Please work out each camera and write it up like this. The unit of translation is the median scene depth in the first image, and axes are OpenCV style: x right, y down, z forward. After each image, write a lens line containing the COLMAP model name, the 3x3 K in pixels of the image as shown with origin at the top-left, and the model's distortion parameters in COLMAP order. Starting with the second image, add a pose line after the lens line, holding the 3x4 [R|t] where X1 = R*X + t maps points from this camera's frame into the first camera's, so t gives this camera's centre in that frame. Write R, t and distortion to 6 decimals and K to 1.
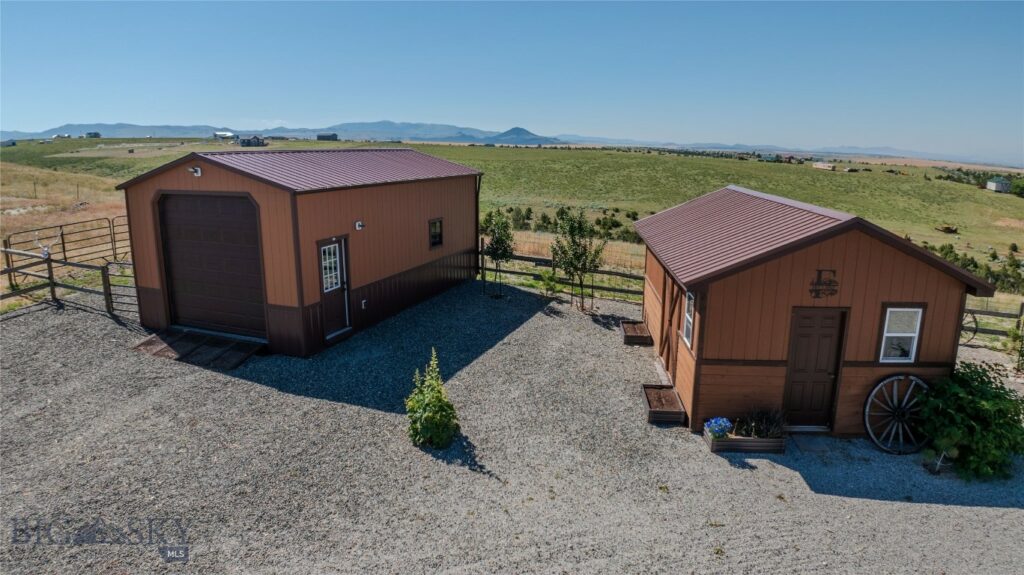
lens RADIAL K [[629.8, 0, 512.0], [0, 629.8, 287.5], [0, 0, 1]] dist [-0.066158, -0.056999]
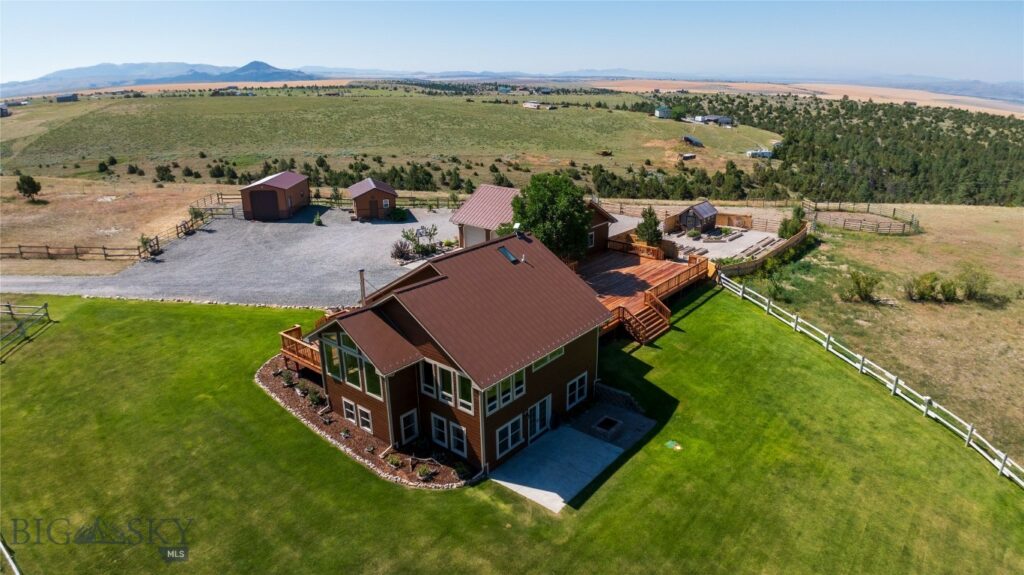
lens RADIAL K [[629.8, 0, 512.0], [0, 629.8, 287.5], [0, 0, 1]] dist [-0.066158, -0.056999]
pose [[0.928177, -0.133747, 0.347274, -0.029620], [0.096805, 0.987833, 0.121713, 0.013641], [-0.359327, -0.079353, 0.929832, -0.290217]]
